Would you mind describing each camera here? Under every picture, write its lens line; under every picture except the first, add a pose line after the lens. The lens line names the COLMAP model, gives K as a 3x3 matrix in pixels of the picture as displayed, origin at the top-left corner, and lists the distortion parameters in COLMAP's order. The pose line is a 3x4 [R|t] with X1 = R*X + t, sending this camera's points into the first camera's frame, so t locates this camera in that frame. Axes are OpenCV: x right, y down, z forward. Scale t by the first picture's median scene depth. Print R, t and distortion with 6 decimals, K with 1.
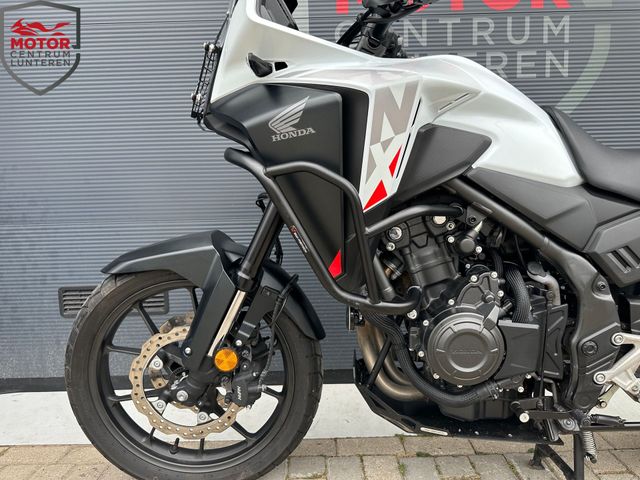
lens RADIAL K [[448.3, 0, 321.5], [0, 448.3, 239.7], [0, 0, 1]] dist [0.017359, -0.024438]
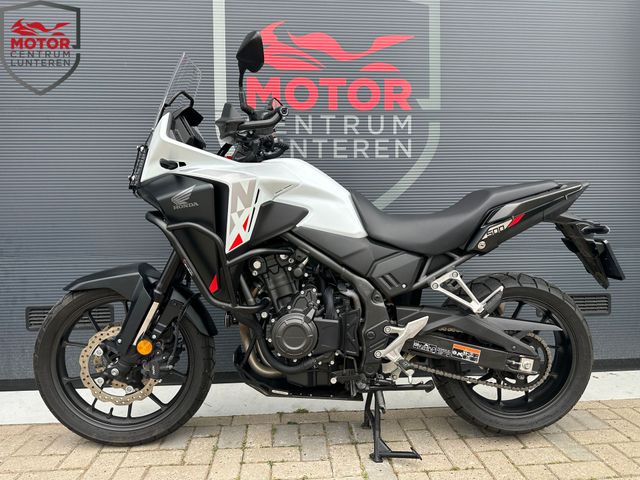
lens RADIAL K [[444.3, 0, 321.6], [0, 444.3, 241.9], [0, 0, 1]] dist [0.075443, -0.100686]
pose [[0.997459, 0.012375, 0.070166, 0.240395], [-0.006981, 0.997037, -0.076600, 0.020494], [-0.070906, 0.075915, 0.994590, -0.519032]]
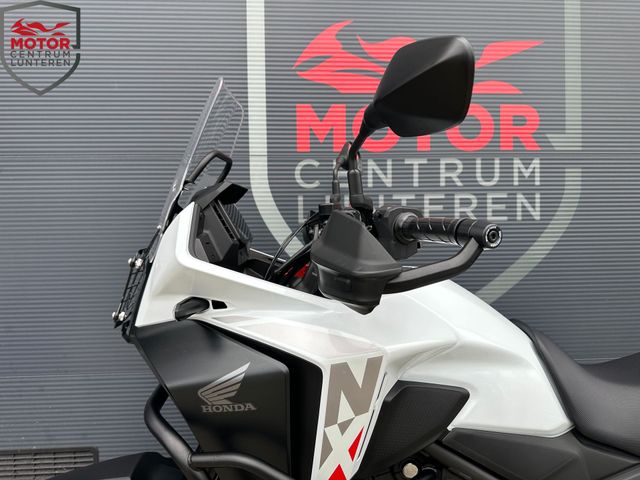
lens RADIAL K [[446.0, 0, 320.5], [0, 446.0, 236.2], [0, 0, 1]] dist [0.178330, -0.397238]
pose [[0.997750, 0.011007, 0.066142, 0.030943], [-0.004746, 0.995553, -0.094087, -0.334386], [-0.066883, 0.093561, 0.993364, 0.113055]]
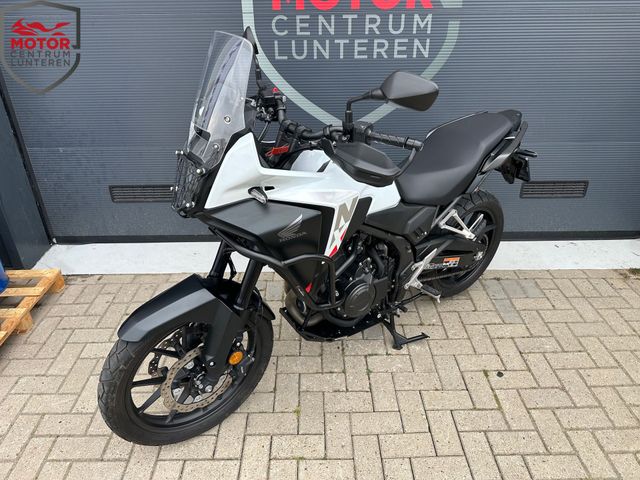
lens RADIAL K [[447.4, 0, 318.3], [0, 447.4, 234.0], [0, 0, 1]] dist [0.020429, -0.025417]
pose [[0.999876, 0.012969, 0.008968, 0.249115], [-0.015373, 0.928285, 0.371551, -0.519867], [-0.003506, -0.371643, 0.928369, -0.875049]]
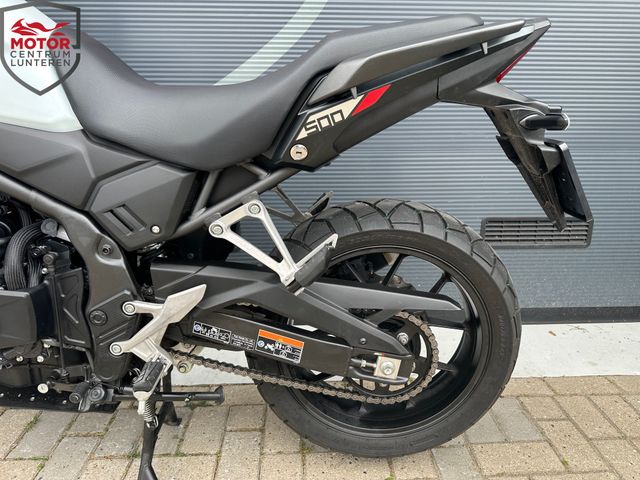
lens RADIAL K [[461.7, 0, 325.6], [0, 461.7, 238.4], [0, 0, 1]] dist [-0.002877, -0.008008]
pose [[0.998476, 0.016195, 0.052754, 0.805599], [-0.024883, 0.985394, 0.168460, -0.063740], [-0.049256, -0.169516, 0.984296, 0.083614]]
